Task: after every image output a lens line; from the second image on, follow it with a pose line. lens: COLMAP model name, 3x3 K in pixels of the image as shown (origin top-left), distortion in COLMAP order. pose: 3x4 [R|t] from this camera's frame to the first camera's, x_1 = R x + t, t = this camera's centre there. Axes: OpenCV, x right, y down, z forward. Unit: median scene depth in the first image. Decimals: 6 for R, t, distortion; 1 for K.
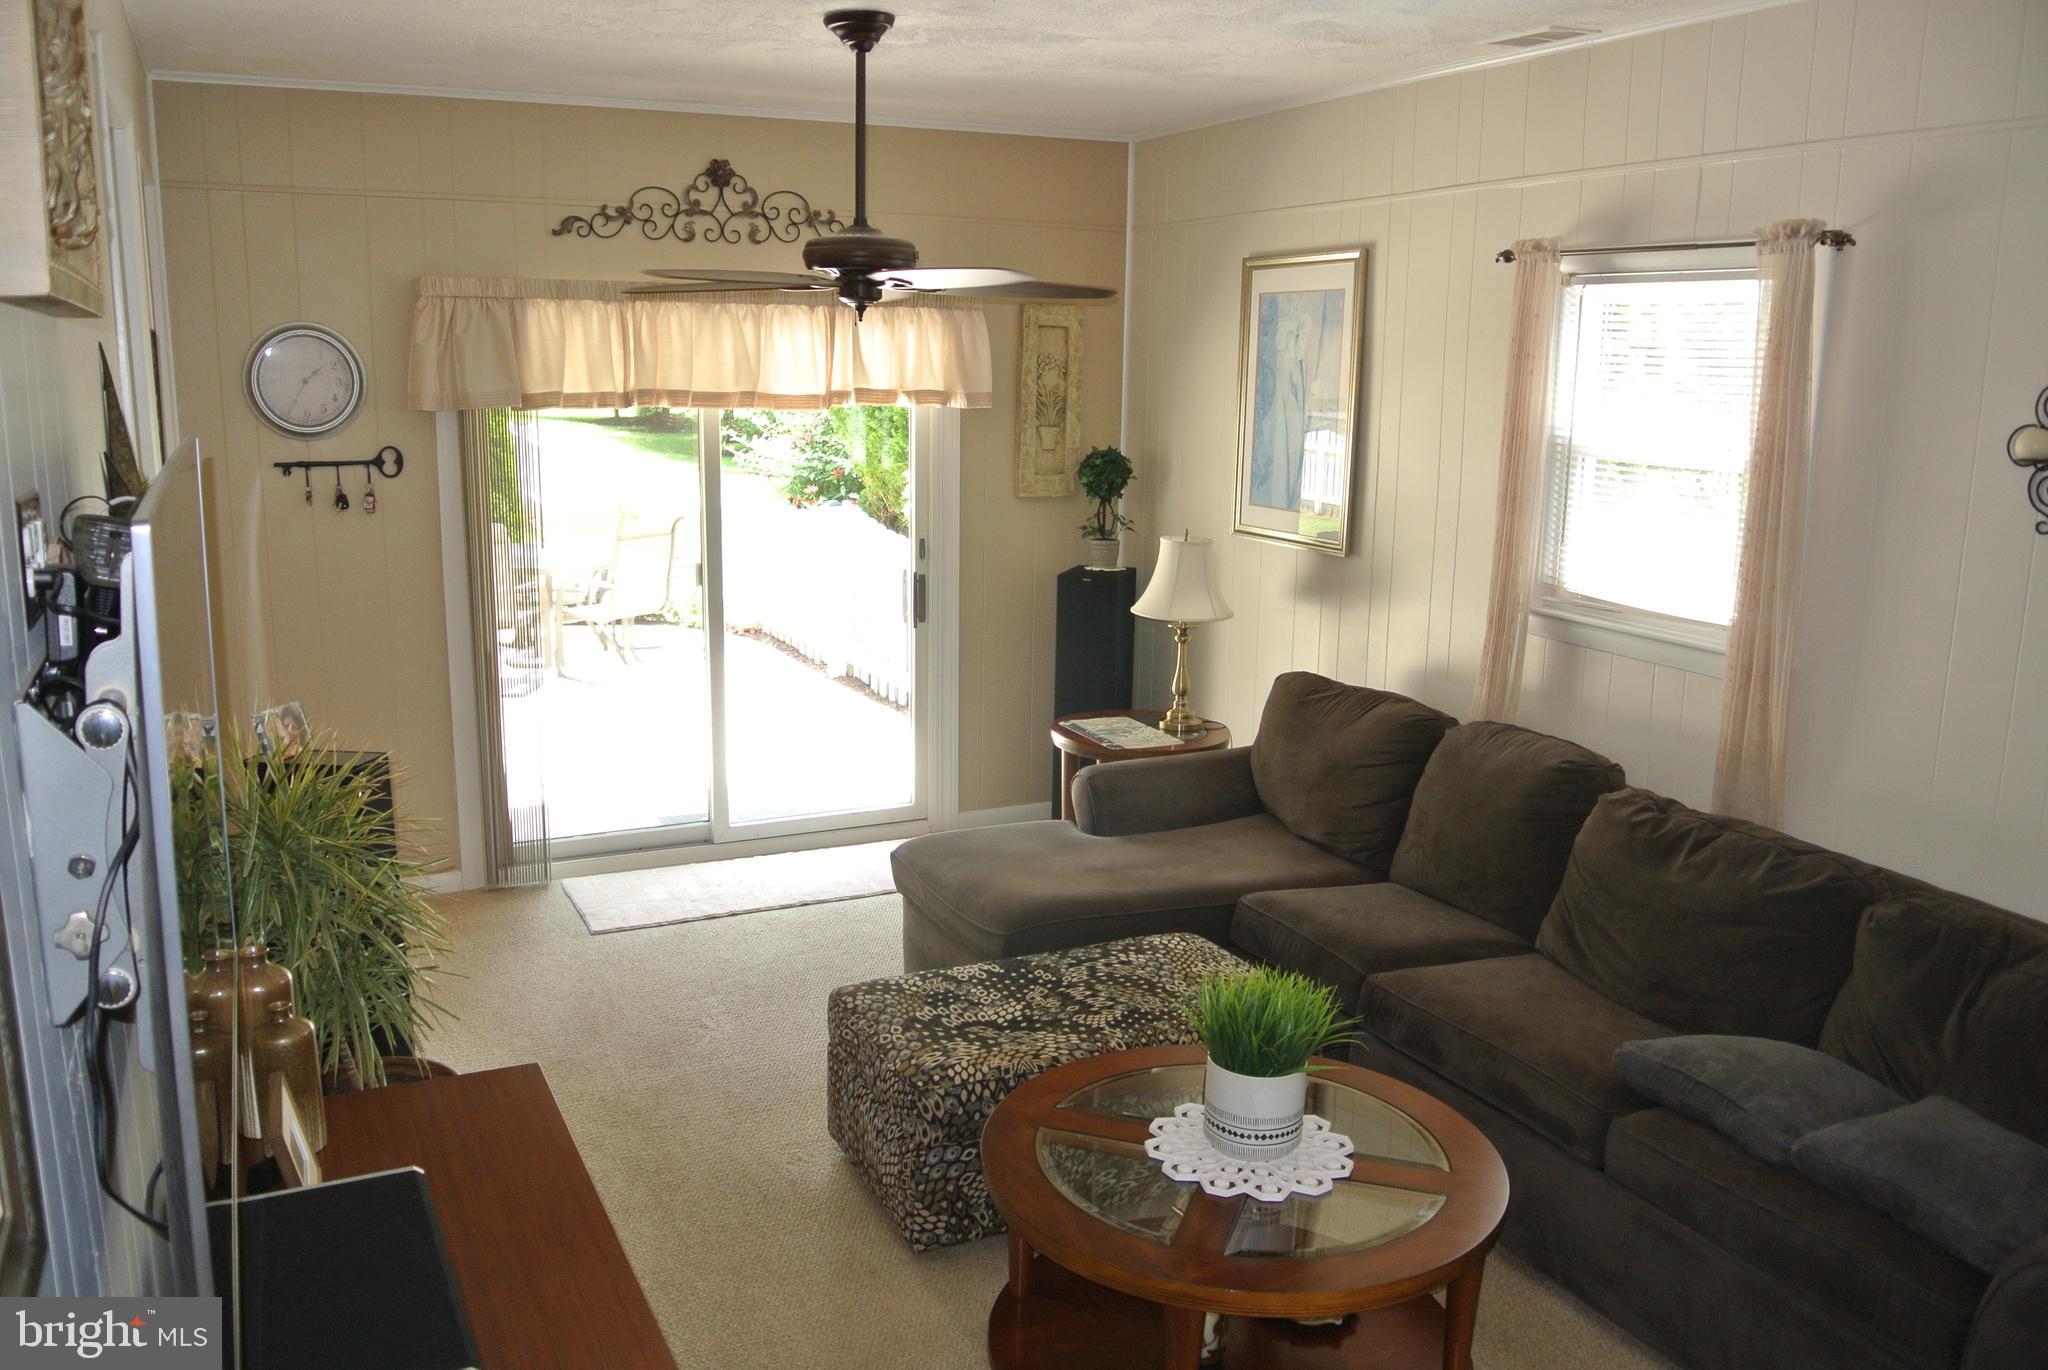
lens RADIAL K [[1593.2, 0, 1018.3], [0, 1593.2, 694.6], [0, 0, 1]] dist [-0.081258, 0.033187]
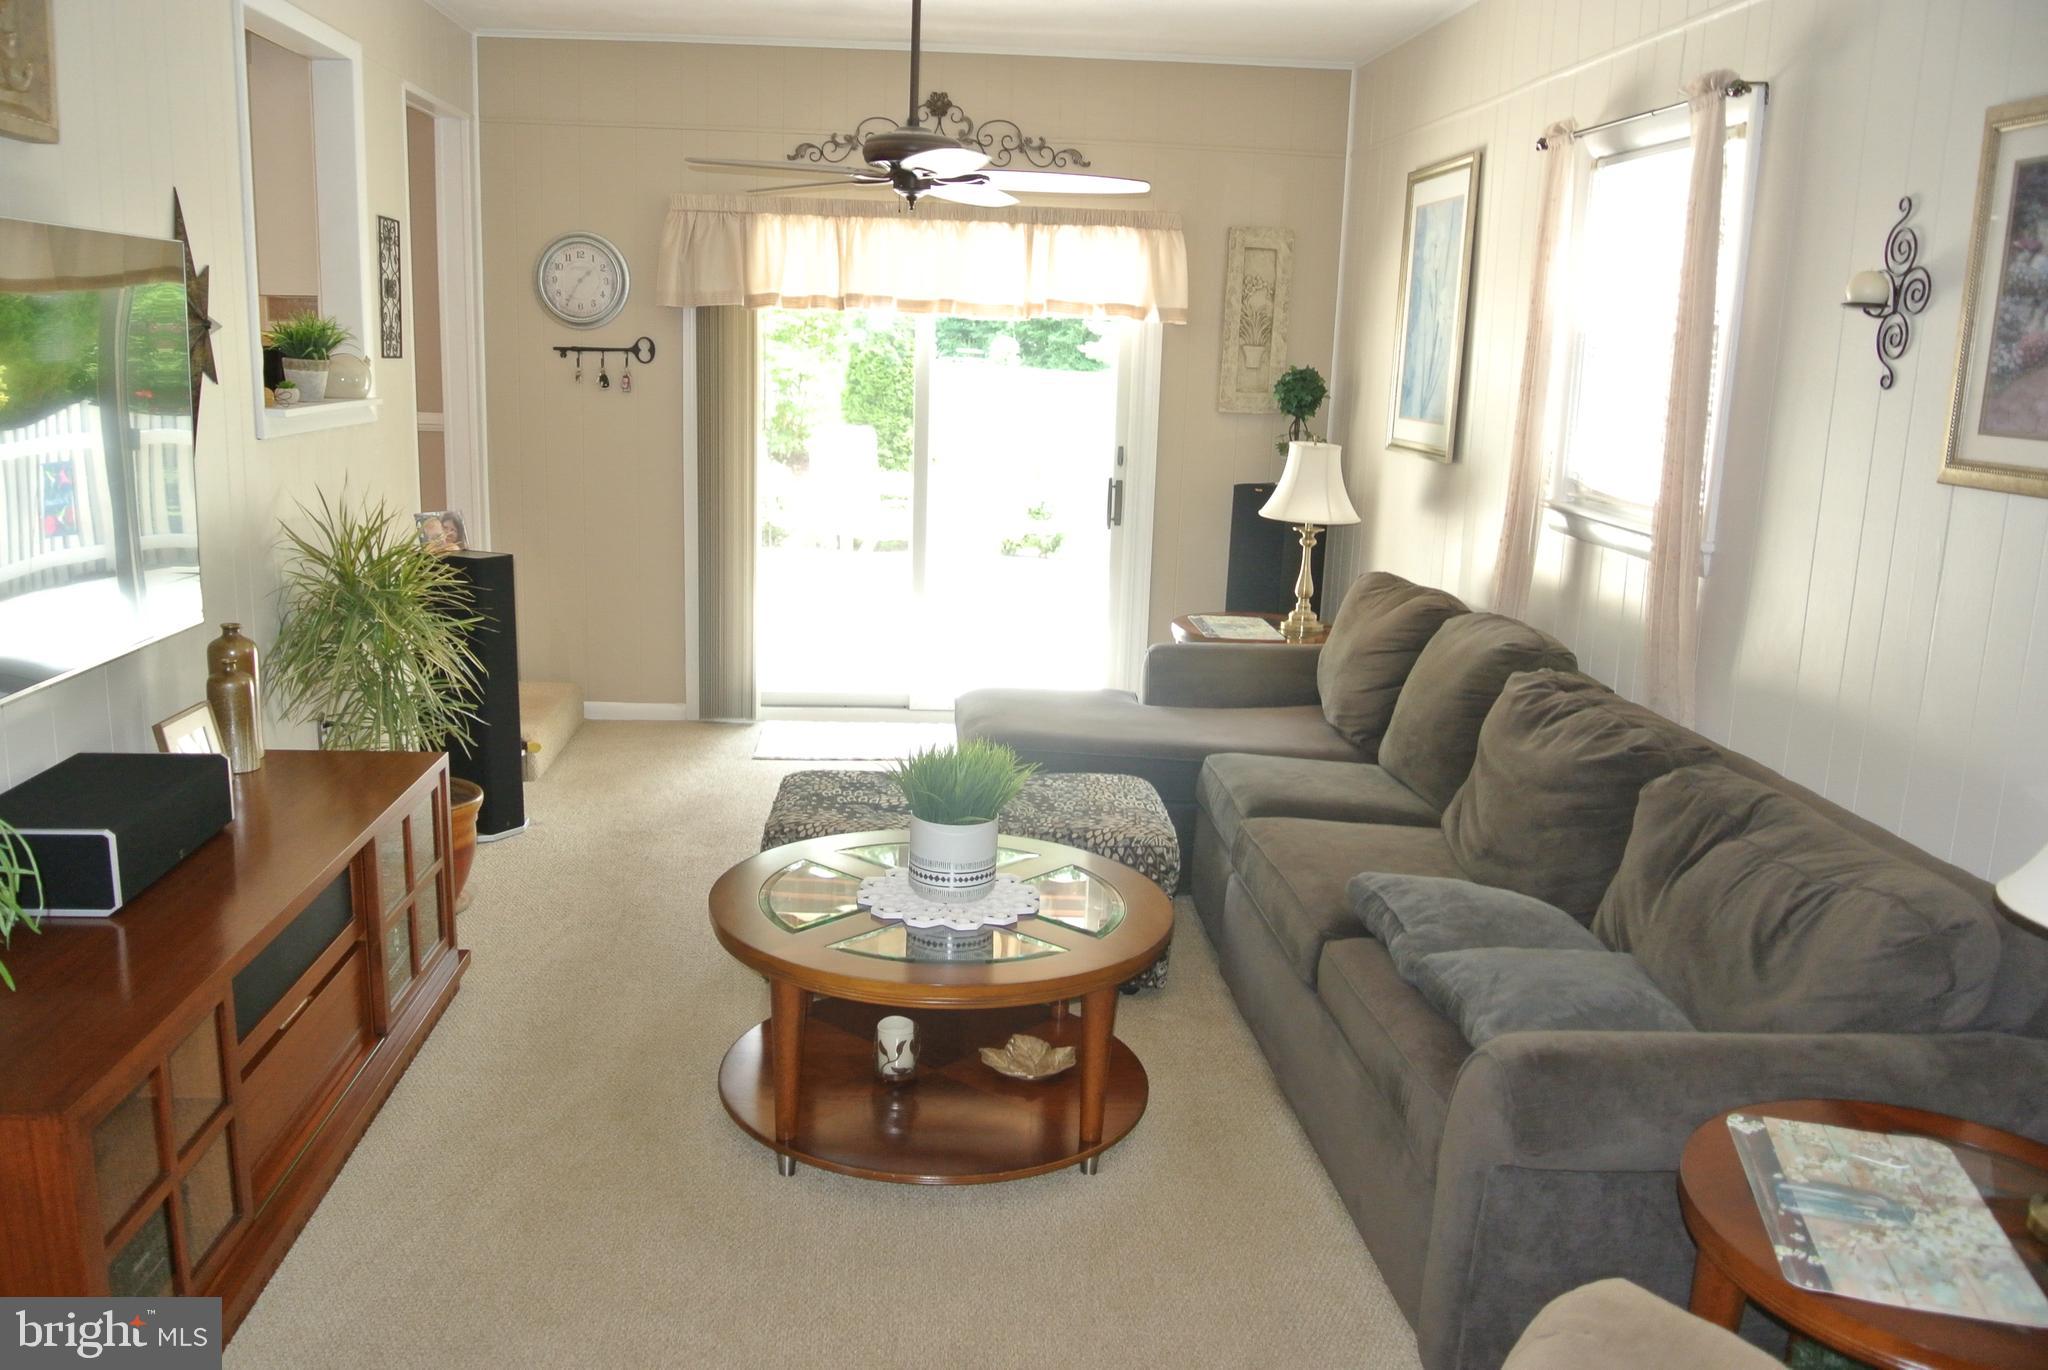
lens RADIAL K [[1593.2, 0, 1008.7], [0, 1593.2, 690.0], [0, 0, 1]] dist [-0.081258, 0.033187]
pose [[0.930794, 0.093937, -0.353269, 0.299740], [-0.093931, 0.995430, 0.017202, 0.061236], [0.353271, 0.017171, 0.935363, -0.024391]]
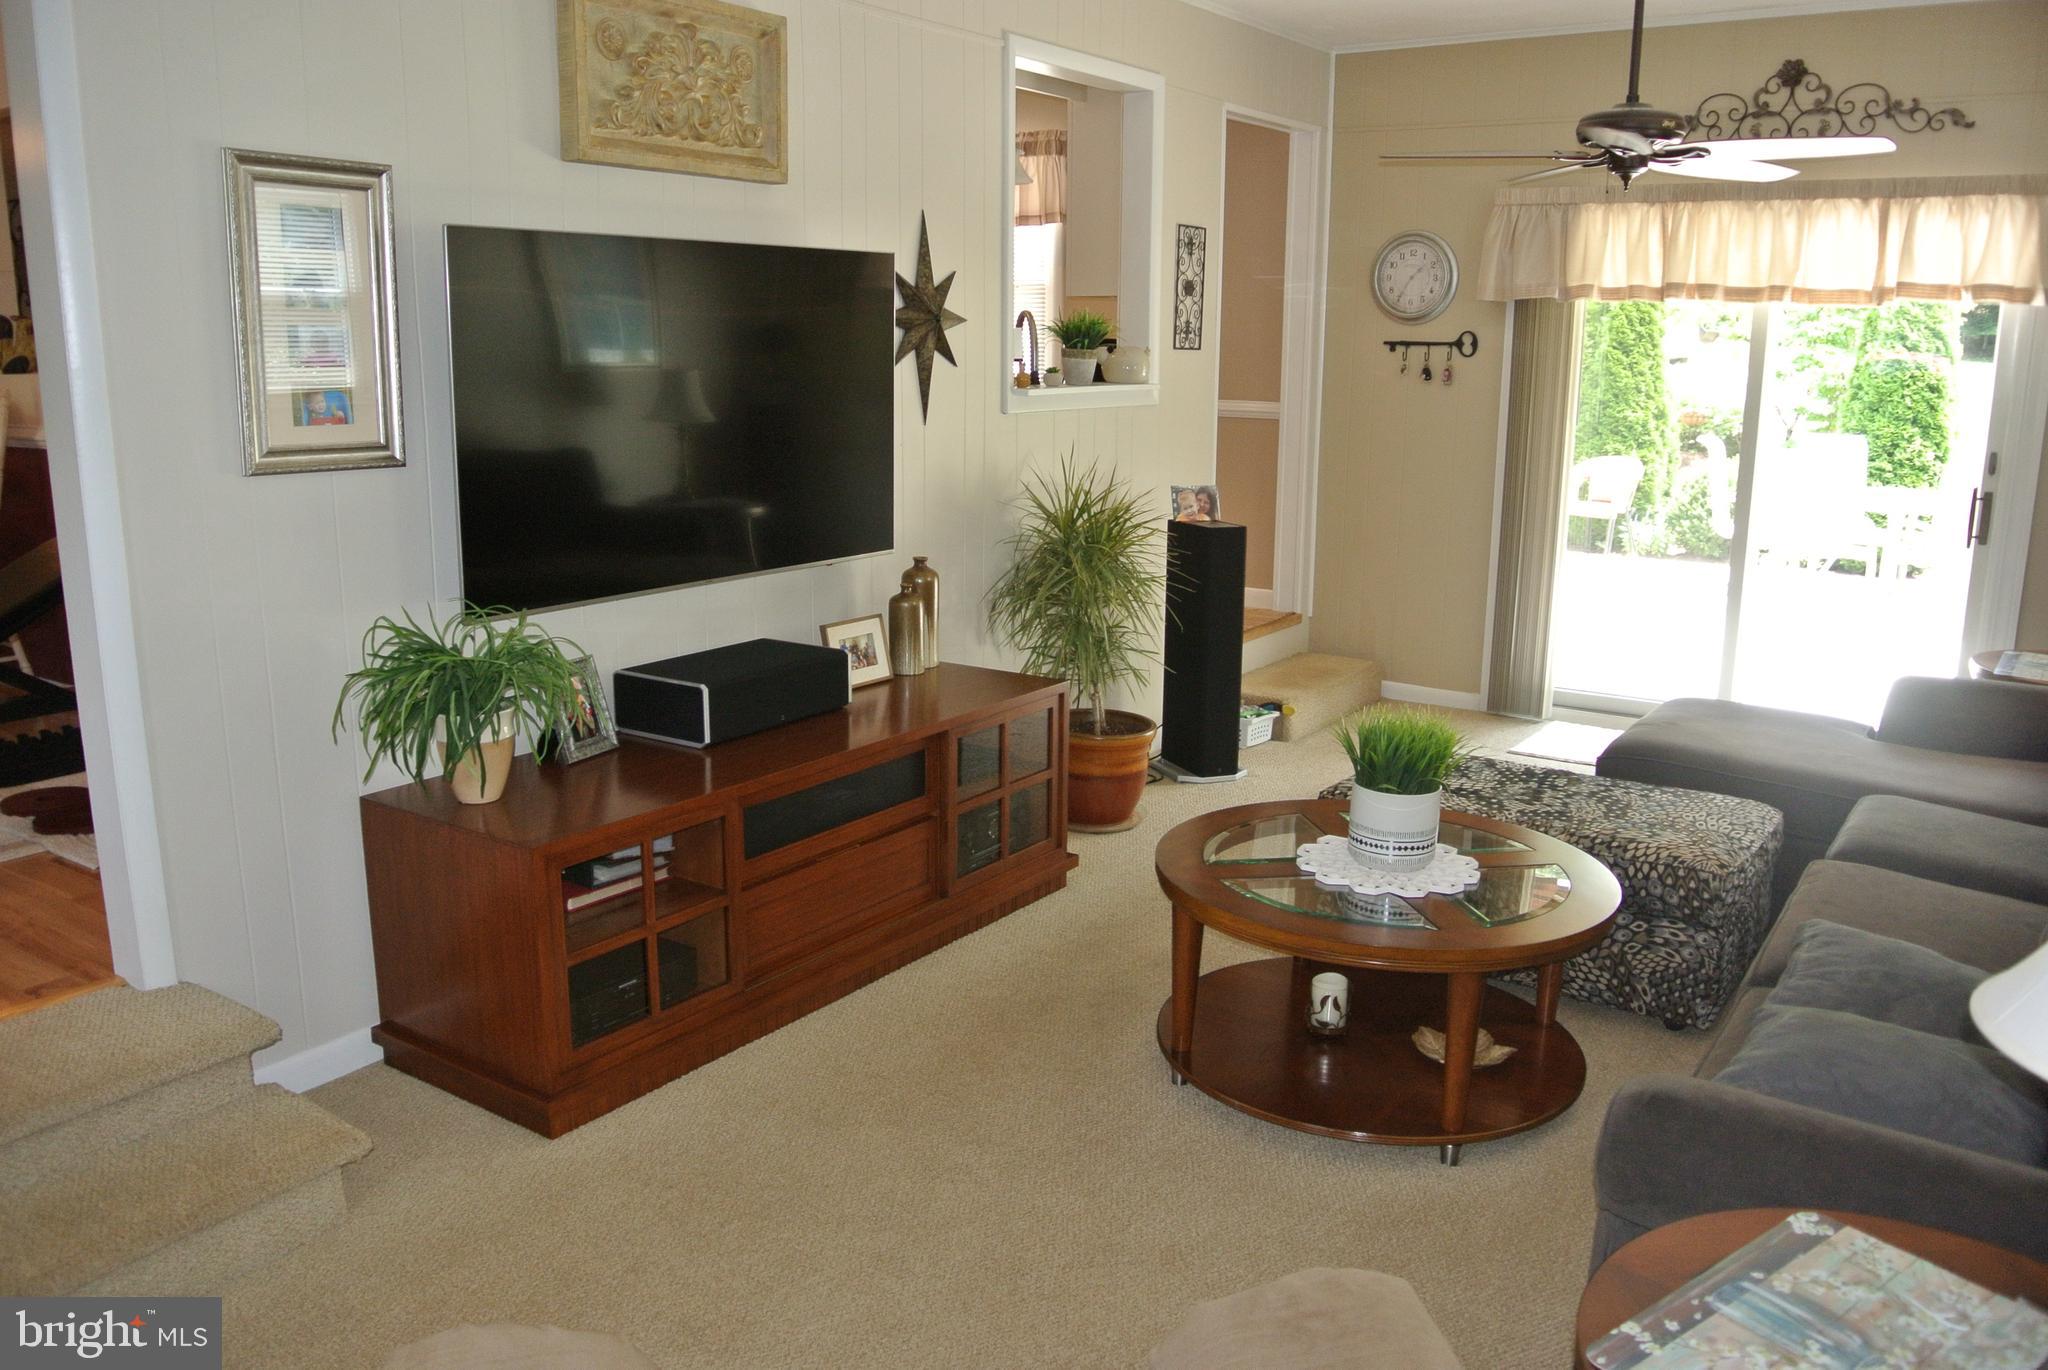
lens RADIAL K [[1593.2, 0, 1021.8], [0, 1593.2, 697.5], [0, 0, 1]] dist [-0.081258, 0.033187]
pose [[0.498980, 0.184965, -0.846644, 0.503744], [-0.177266, 0.978085, 0.109206, 0.047303], [0.848290, 0.095590, 0.520833, 0.088329]]
